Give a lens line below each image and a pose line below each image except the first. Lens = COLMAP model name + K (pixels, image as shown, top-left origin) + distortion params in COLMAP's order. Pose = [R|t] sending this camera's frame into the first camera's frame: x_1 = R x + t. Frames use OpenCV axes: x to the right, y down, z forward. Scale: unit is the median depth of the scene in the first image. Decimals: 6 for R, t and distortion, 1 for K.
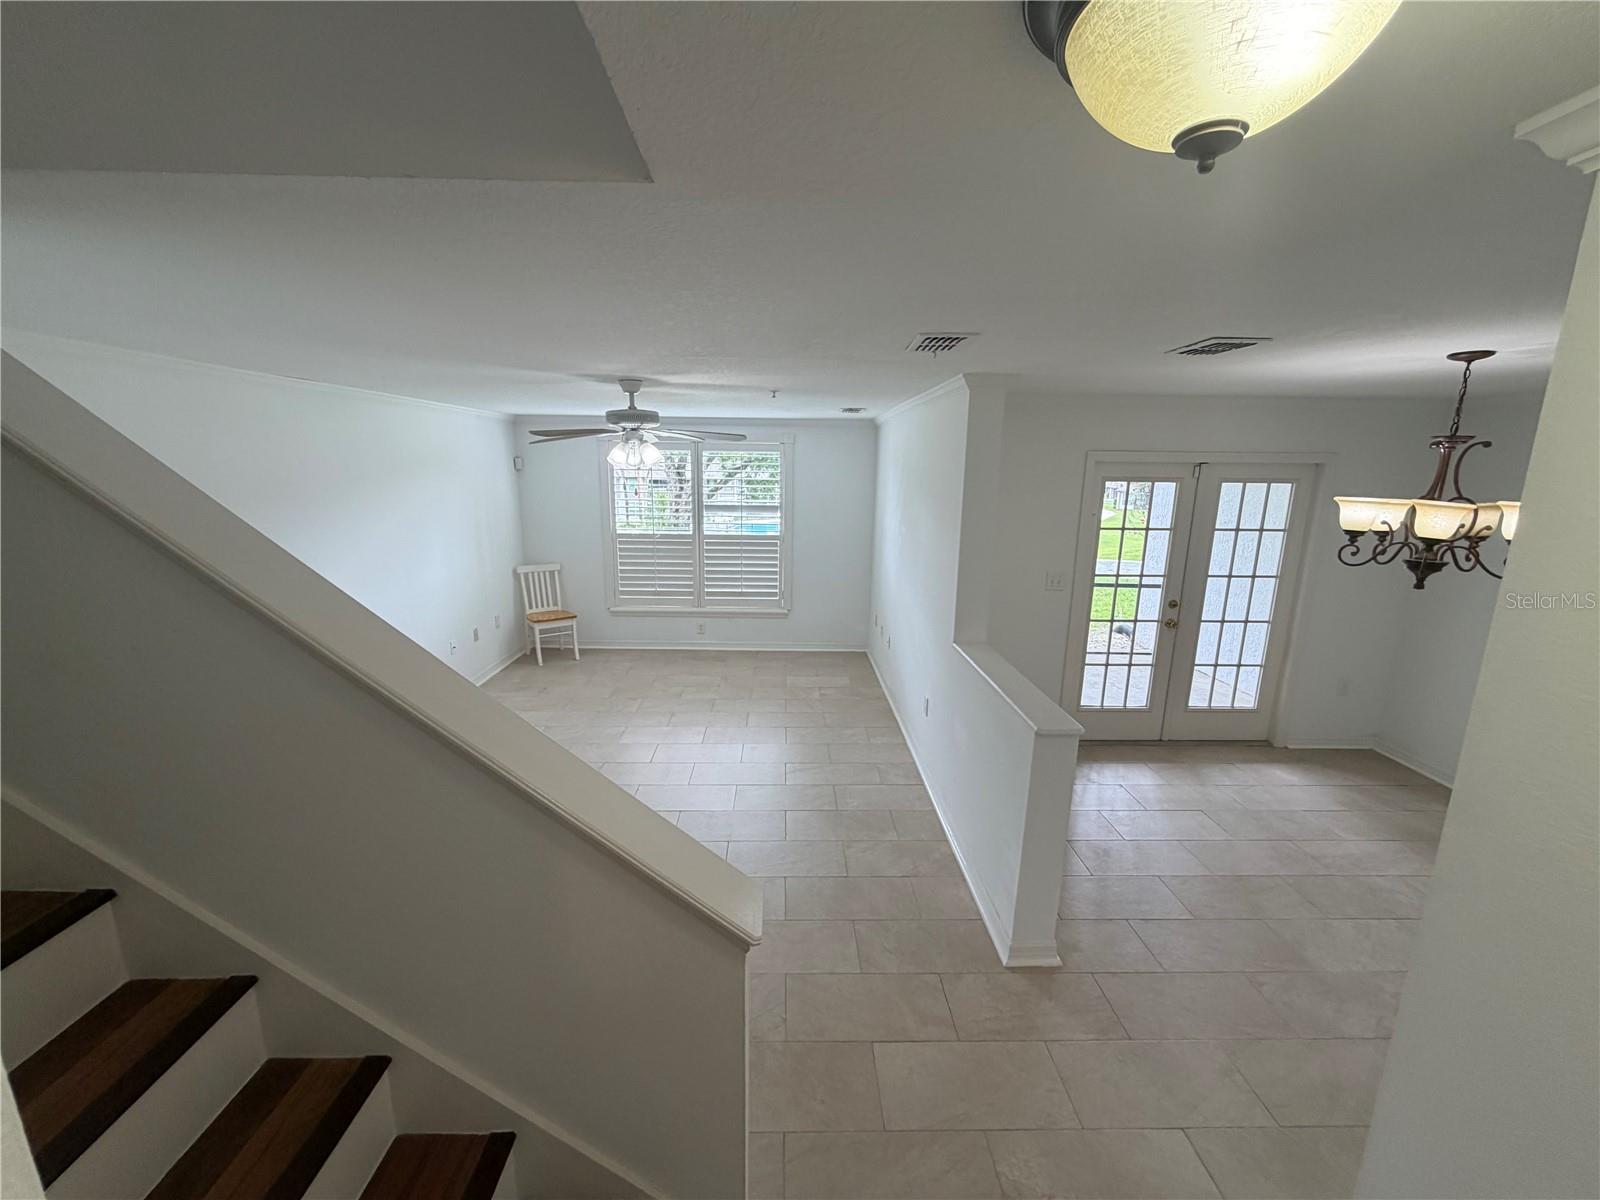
lens RADIAL K [[638.5, 0, 788.2], [0, 638.5, 603.3], [0, 0, 1]] dist [-0.003427, 0.000957]
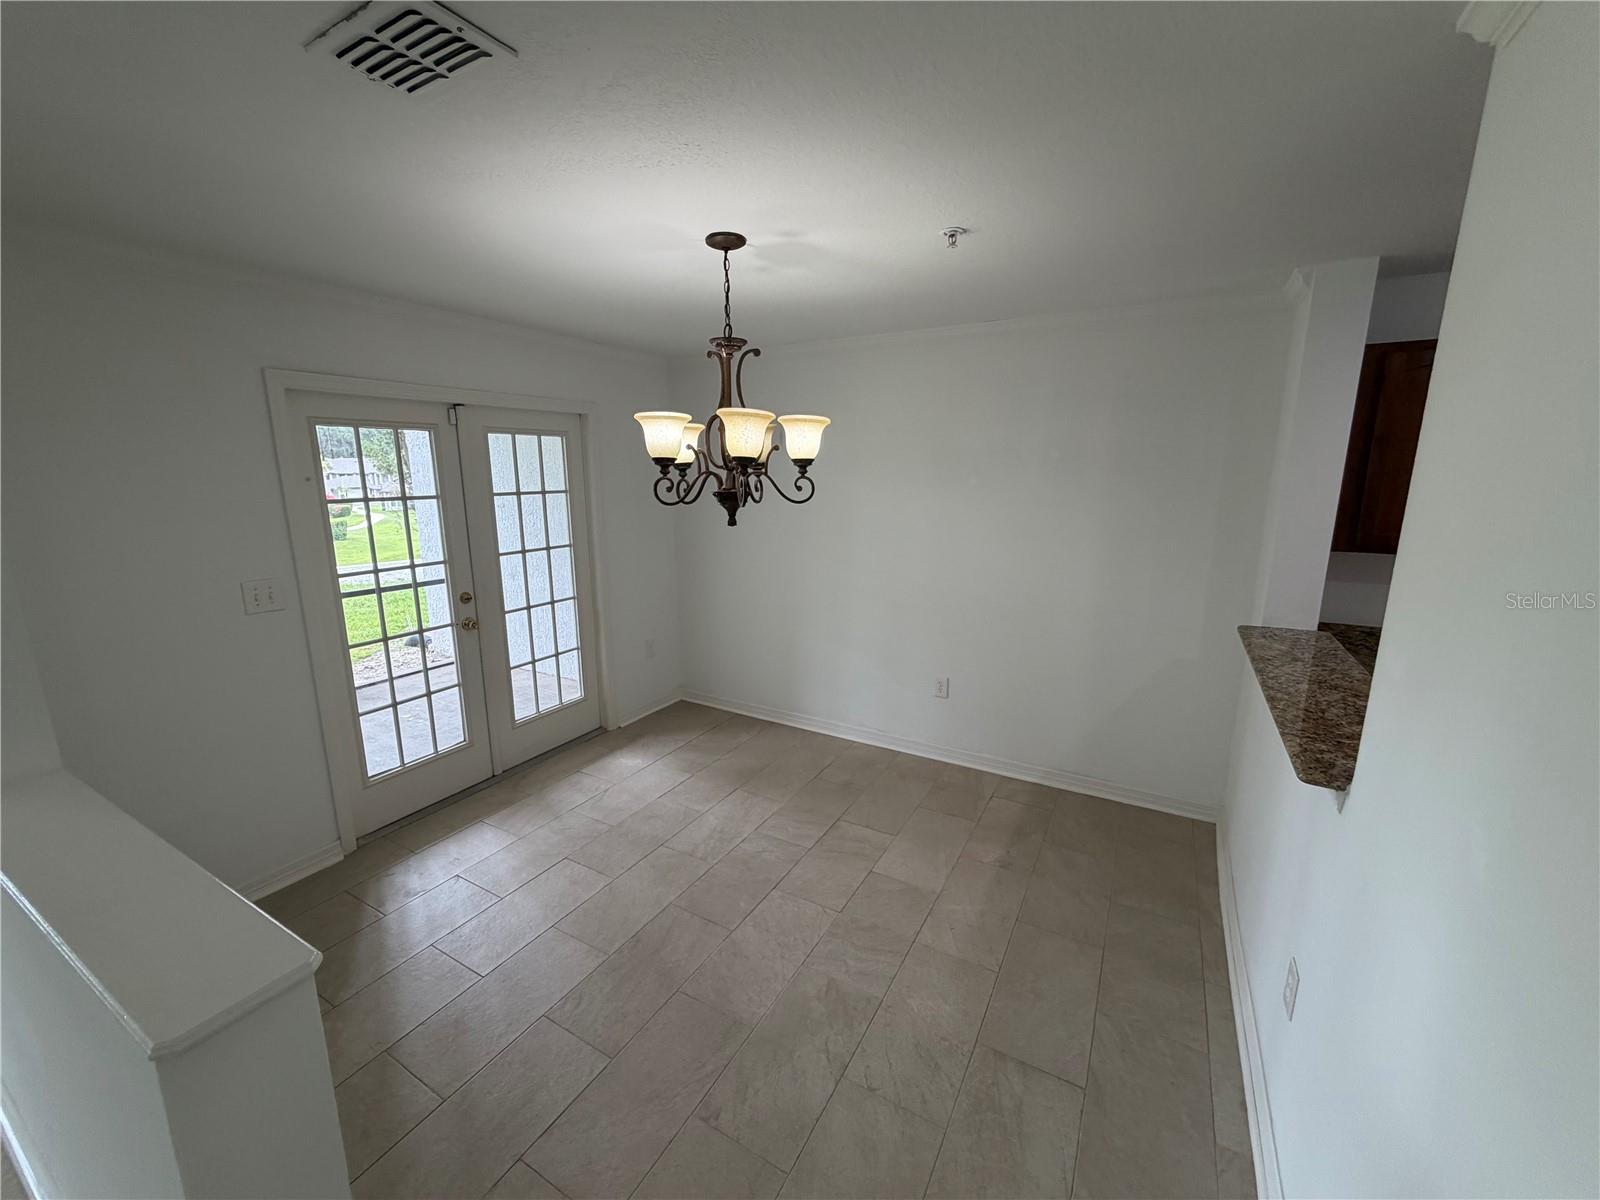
lens RADIAL K [[638.5, 0, 794.5], [0, 638.5, 596.5], [0, 0, 1]] dist [-0.003427, 0.000957]
pose [[0.509438, -0.182079, 0.841023, 0.175875], [0.192215, 0.976741, 0.095030, 0.002799], [-0.838765, 0.113246, 0.532587, 0.285848]]
